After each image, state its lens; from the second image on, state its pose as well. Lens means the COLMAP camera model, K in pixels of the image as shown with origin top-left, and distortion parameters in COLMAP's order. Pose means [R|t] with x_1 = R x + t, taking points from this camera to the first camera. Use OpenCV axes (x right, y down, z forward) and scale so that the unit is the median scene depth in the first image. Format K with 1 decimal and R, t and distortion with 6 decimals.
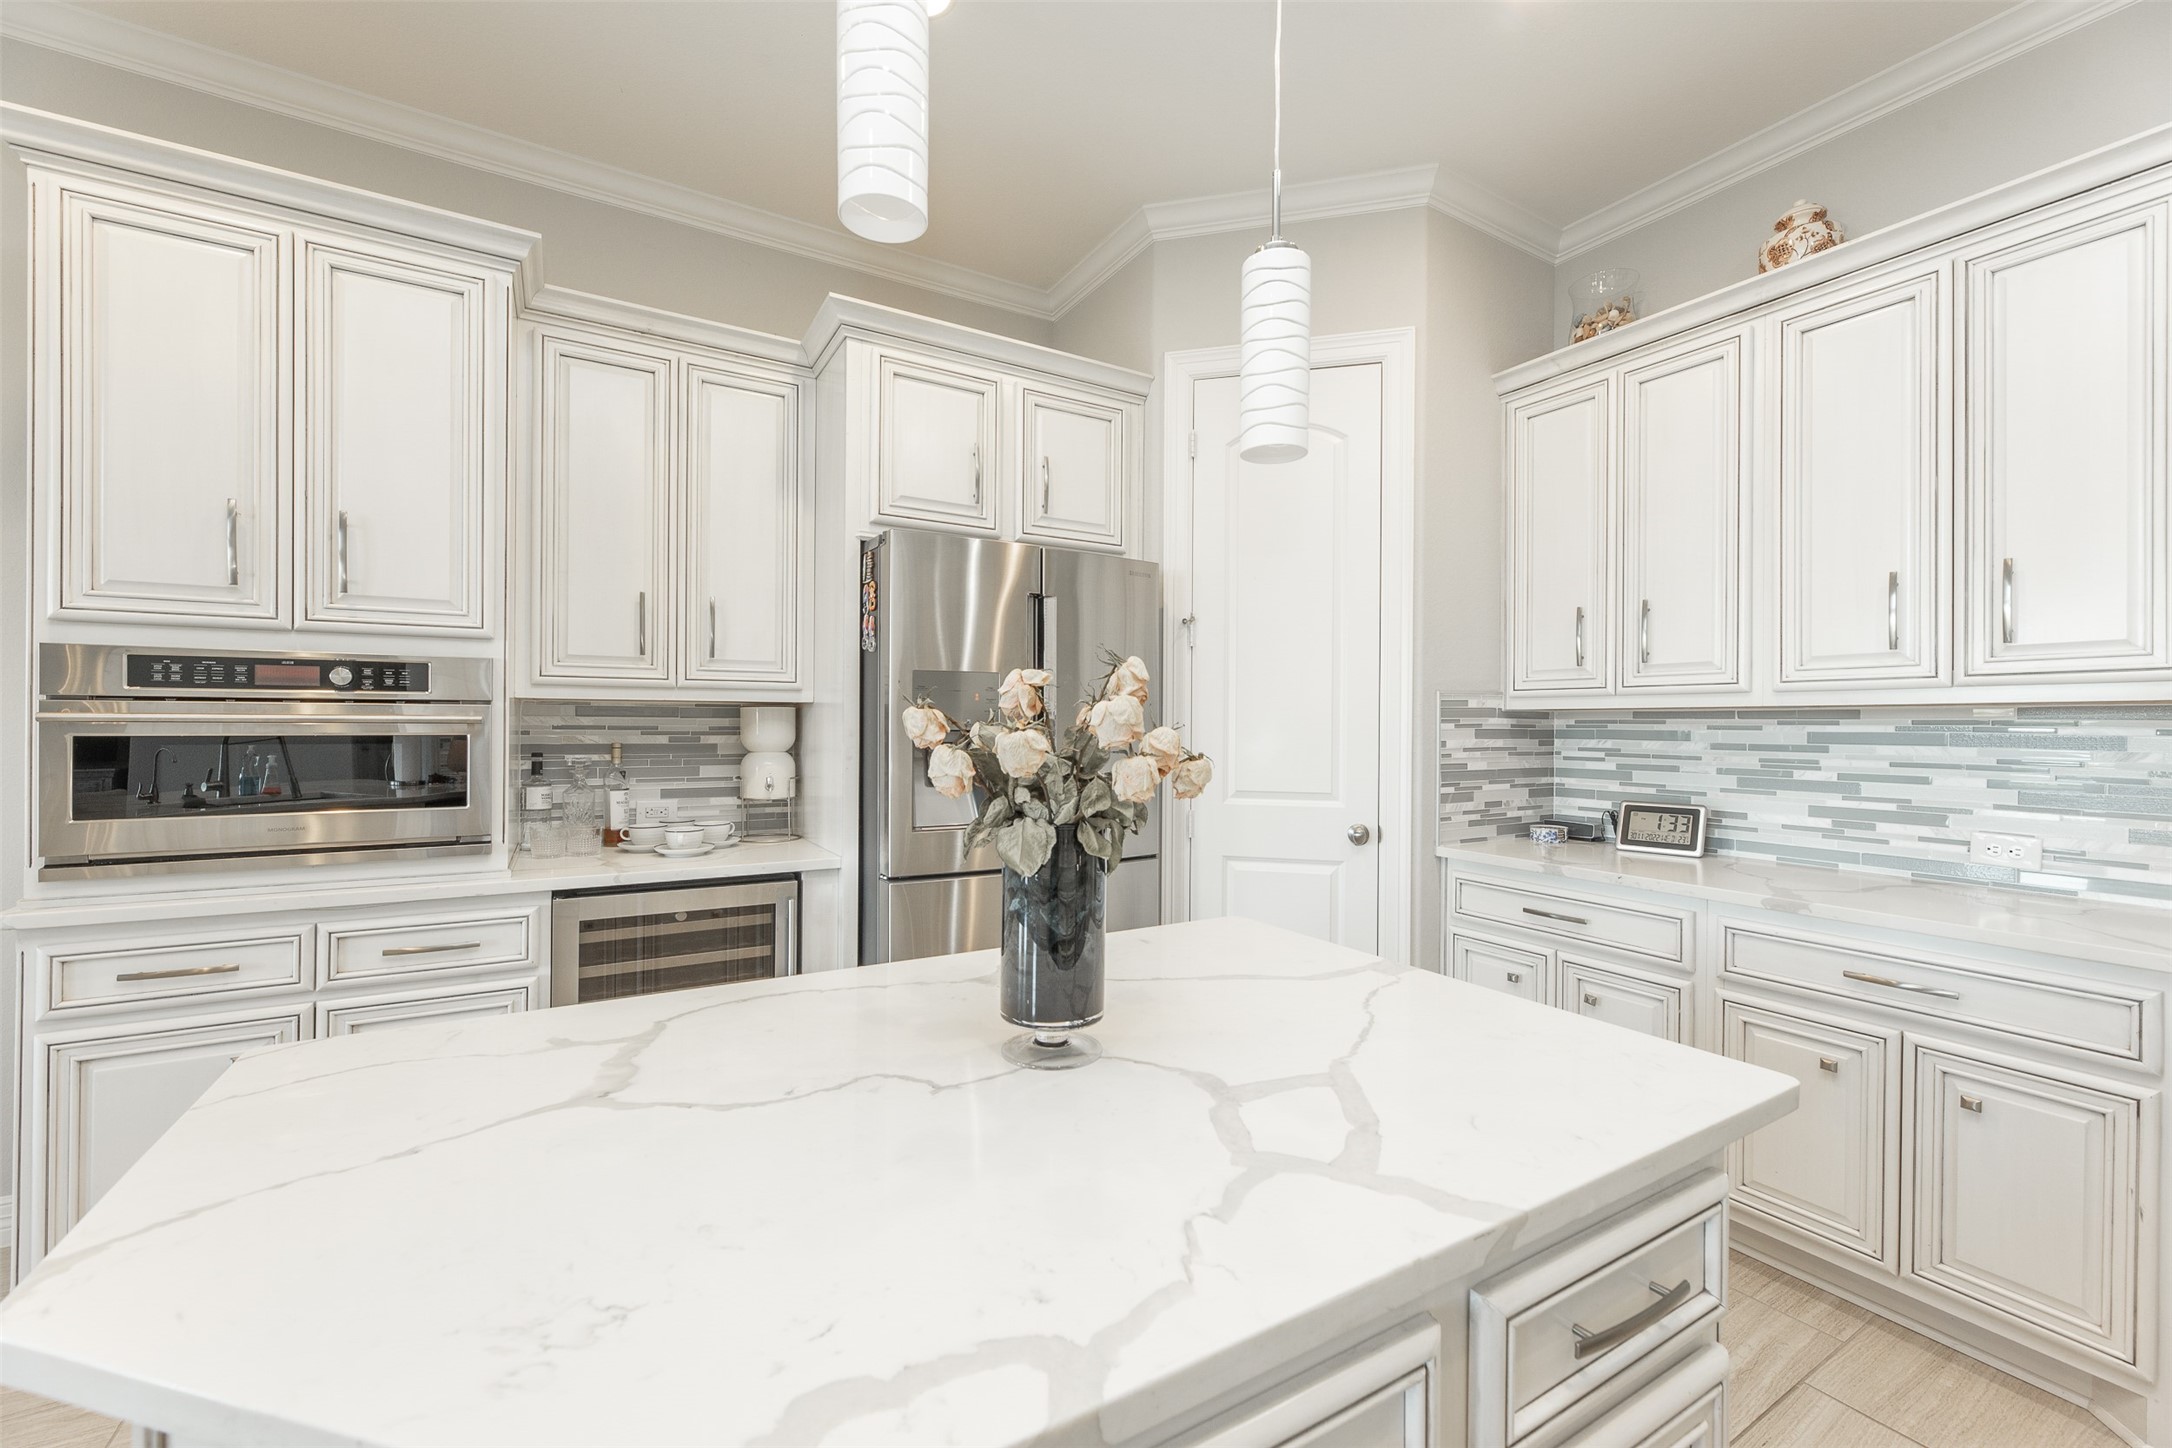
lens RADIAL K [[877.3, 0, 1084.1], [0, 877.3, 718.3], [0, 0, 1]] dist [-0.001300, 0.000067]
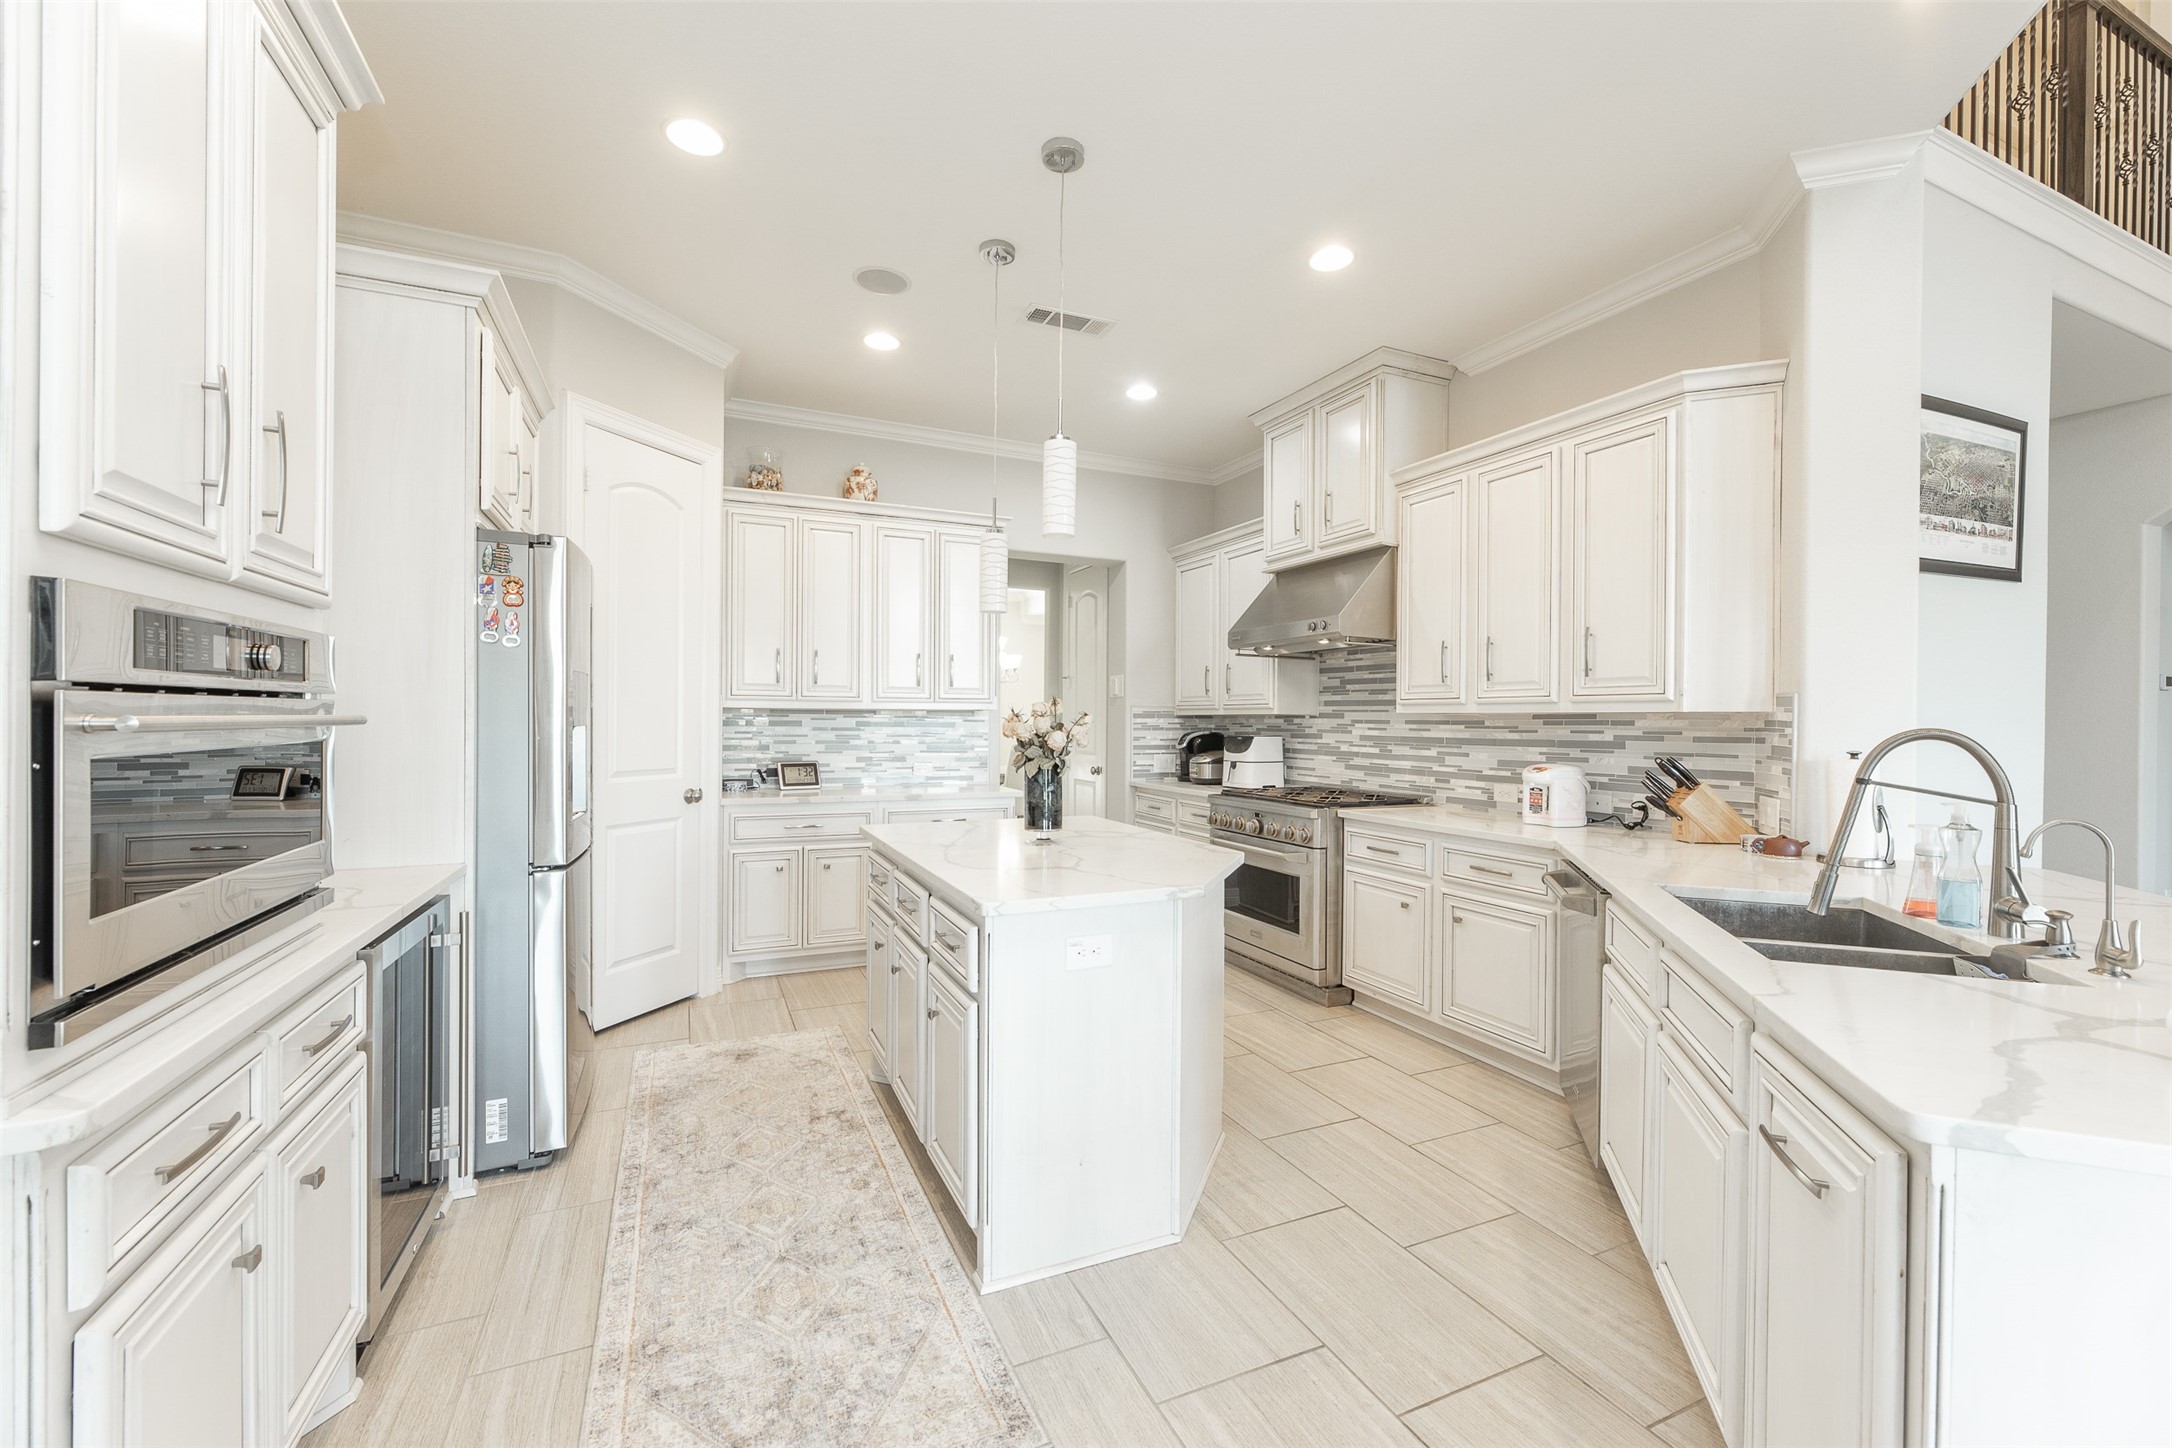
lens RADIAL K [[877.3, 0, 1086.0], [0, 877.3, 724.0], [0, 0, 1]] dist [-0.001300, 0.000067]
pose [[0.110410, -0.011384, 0.993821, -1.200150], [-0.012864, 0.999834, 0.012882, -0.011406], [-0.993803, -0.014207, 0.110245, 0.251339]]
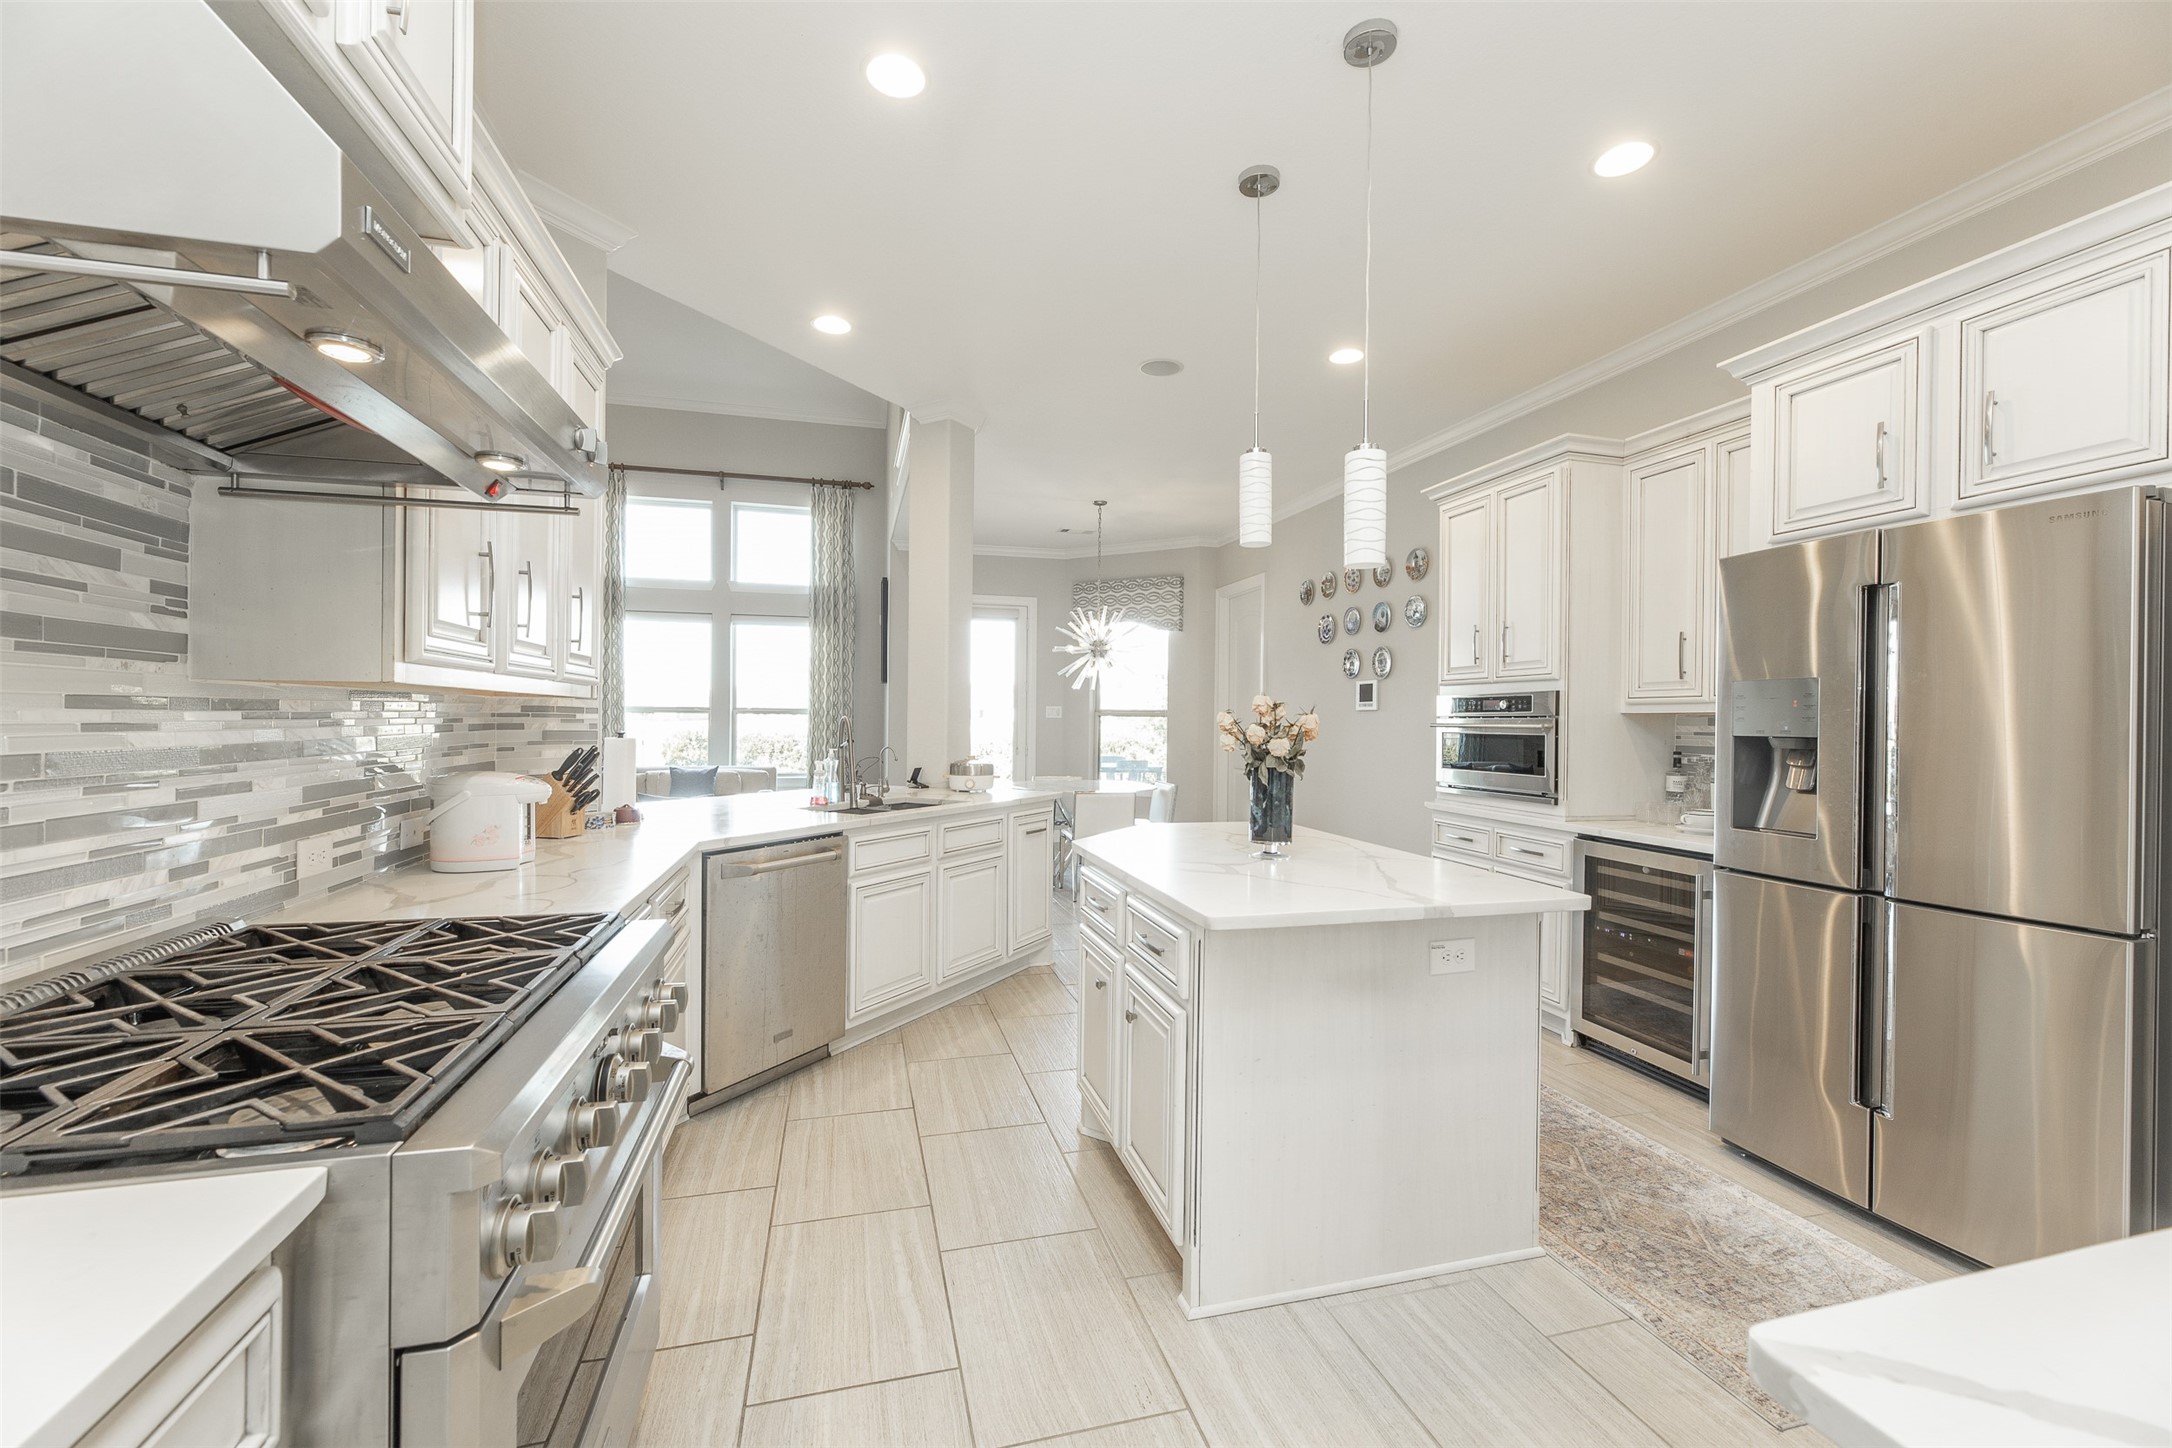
lens RADIAL K [[877.3, 0, 1081.5], [0, 877.3, 722.6], [0, 0, 1]] dist [-0.001300, 0.000067]
pose [[-0.268705, -0.006282, -0.963202, 1.081514], [-0.010152, 0.999942, -0.003689, 0.008303], [0.963169, 0.008787, -0.268753, 0.502621]]
